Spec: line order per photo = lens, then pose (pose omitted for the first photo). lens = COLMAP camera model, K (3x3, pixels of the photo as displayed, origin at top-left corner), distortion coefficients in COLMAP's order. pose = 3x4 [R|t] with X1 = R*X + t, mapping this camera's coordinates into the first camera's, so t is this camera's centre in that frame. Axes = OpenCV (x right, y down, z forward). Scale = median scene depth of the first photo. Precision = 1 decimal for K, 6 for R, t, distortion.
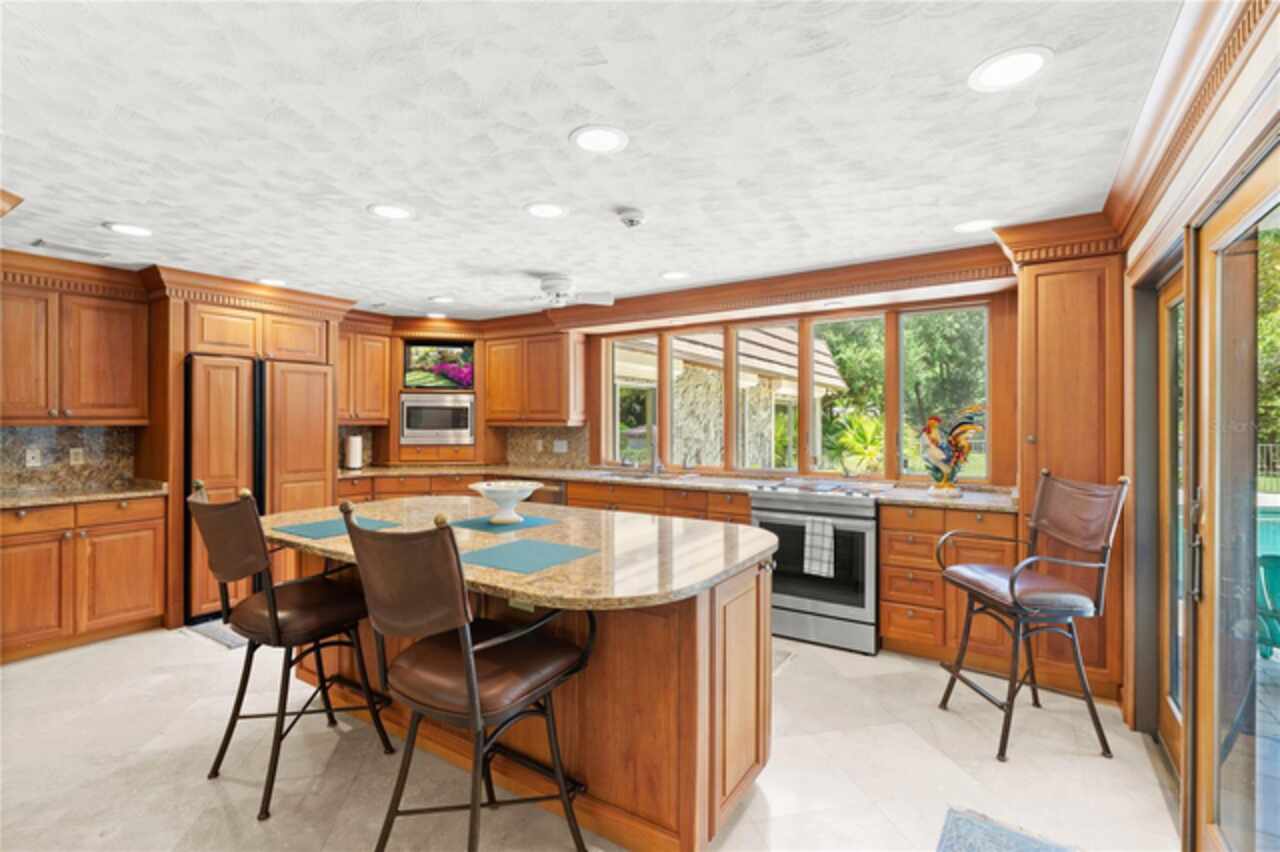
lens RADIAL K [[577.7, 0, 640.0], [0, 577.7, 426.0], [0, 0, 1]] dist [-0.001177, 0.000083]
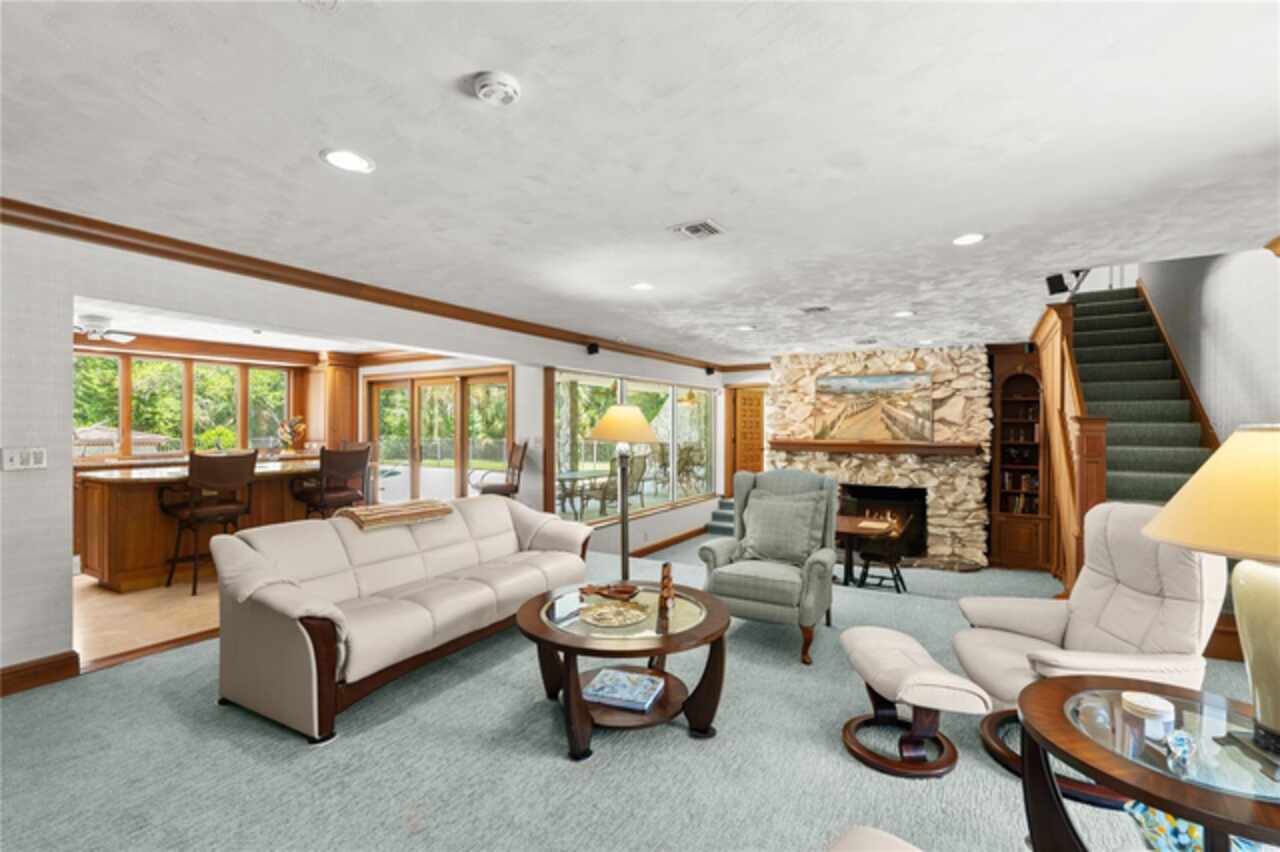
lens RADIAL K [[566.7, 0, 640.0], [0, 566.7, 426.0], [0, 0, 1]] dist [-0.001014, -0.000027]
pose [[-0.038696, -0.002566, 0.999248, -1.151127], [0.007936, 0.999964, 0.002875, 0.007462], [-0.999220, 0.008042, -0.038675, -0.197228]]
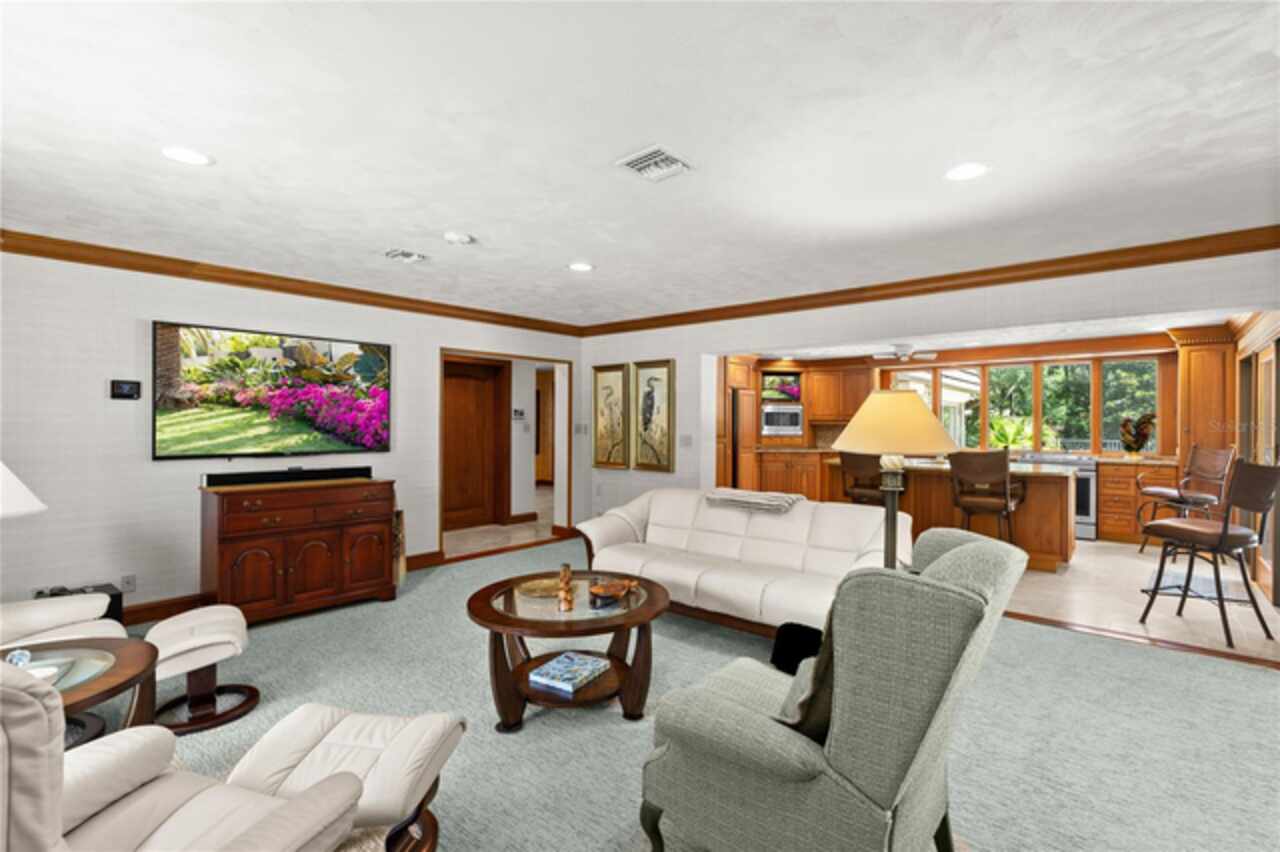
lens RADIAL K [[571.5, 0, 666.9], [0, 571.5, 428.5], [0, 0, 1]] dist [0.018102, -0.000149]
pose [[0.993322, 0.004152, -0.115296, -0.516956], [-0.004033, 0.999991, 0.001267, 0.012632], [0.115300, -0.000794, 0.993330, -0.709687]]
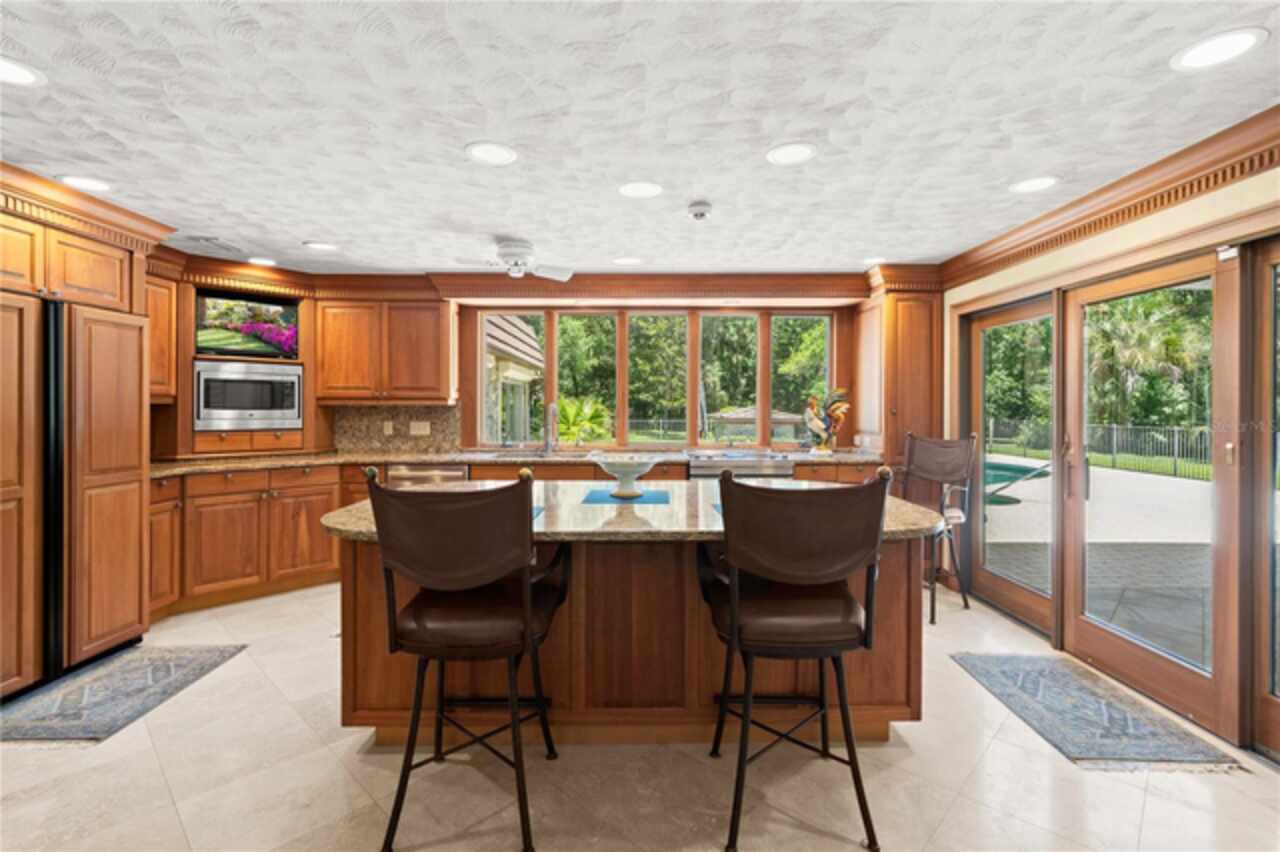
lens RADIAL K [[583.2, 0, 644.4], [0, 583.2, 409.9], [0, 0, 1]] dist [-0.001409, -0.000288]
pose [[0.828729, -0.003793, 0.559637, -0.371087], [0.003702, 0.999992, 0.001295, 0.007660], [-0.559637, 0.000999, 0.828737, 0.072249]]
